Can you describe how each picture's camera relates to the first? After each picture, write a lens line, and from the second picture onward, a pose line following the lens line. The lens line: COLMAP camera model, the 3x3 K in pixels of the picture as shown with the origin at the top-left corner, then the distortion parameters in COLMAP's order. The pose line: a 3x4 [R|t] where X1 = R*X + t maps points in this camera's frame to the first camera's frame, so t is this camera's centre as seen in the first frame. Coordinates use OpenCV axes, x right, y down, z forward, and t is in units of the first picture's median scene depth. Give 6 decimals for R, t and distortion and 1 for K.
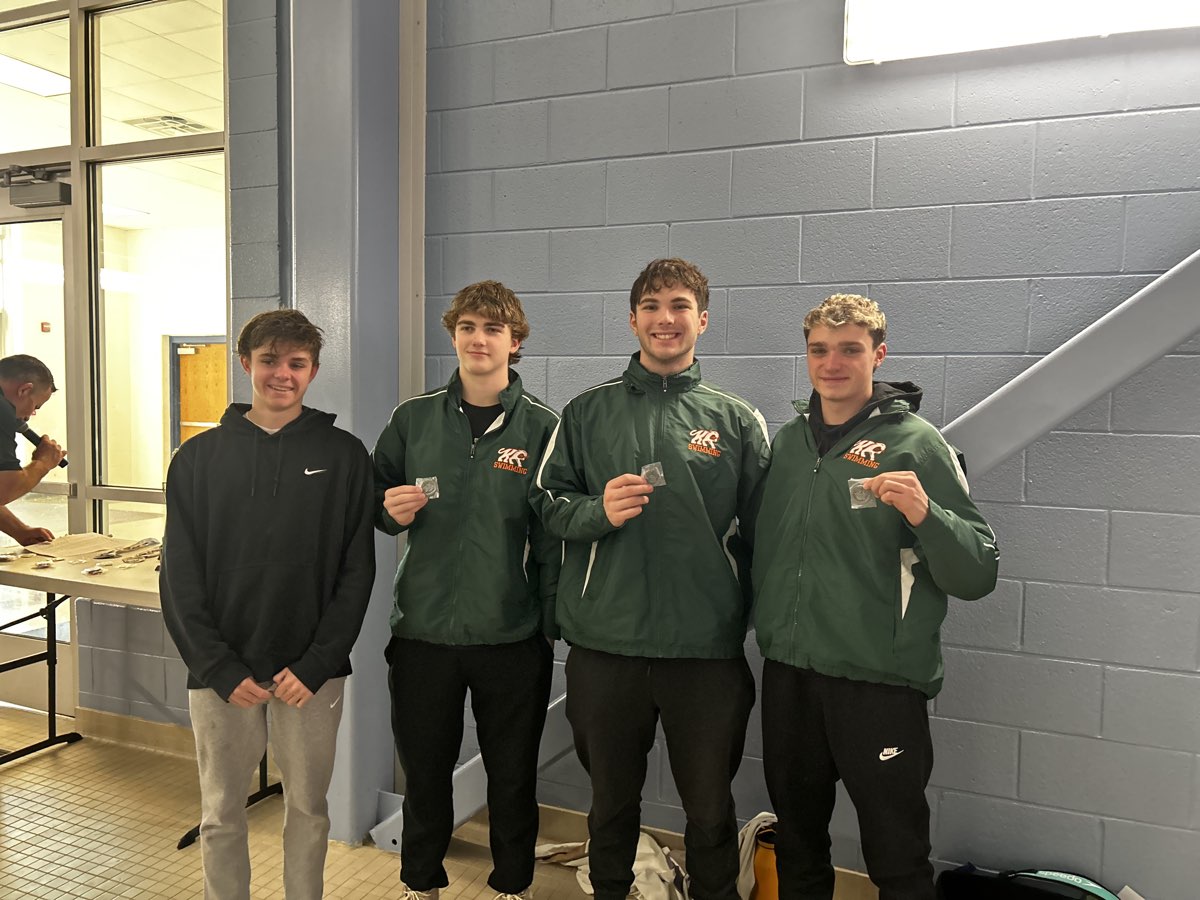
lens RADIAL K [[940.3, 0, 604.4], [0, 940.3, 465.6], [0, 0, 1]] dist [0.055871, -0.050951]
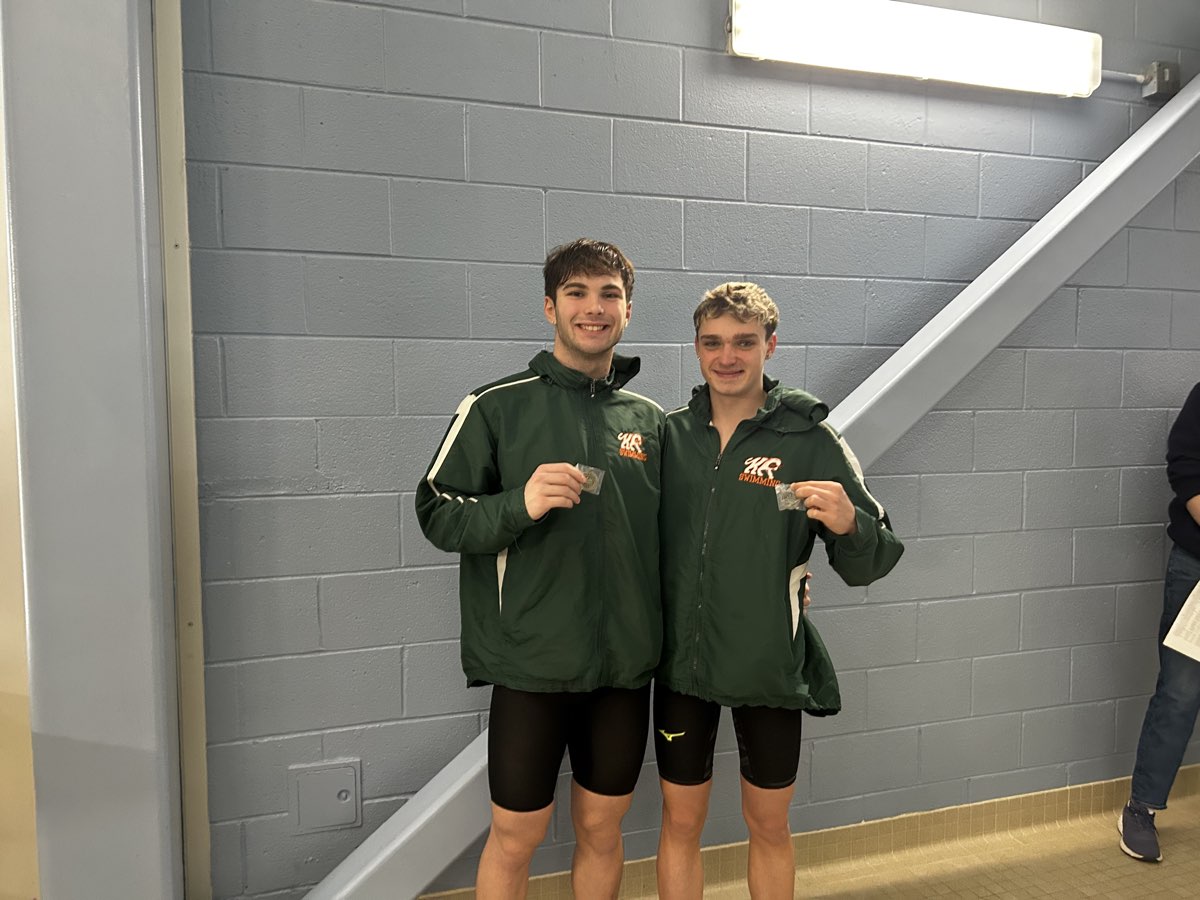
lens RADIAL K [[940.3, 0, 604.4], [0, 940.3, 465.6], [0, 0, 1]] dist [0.055871, -0.050951]
pose [[0.746504, -0.074012, 0.661251, -0.544798], [0.060841, 0.997224, 0.042931, -0.039737], [-0.662593, 0.008183, 0.748935, 0.344869]]
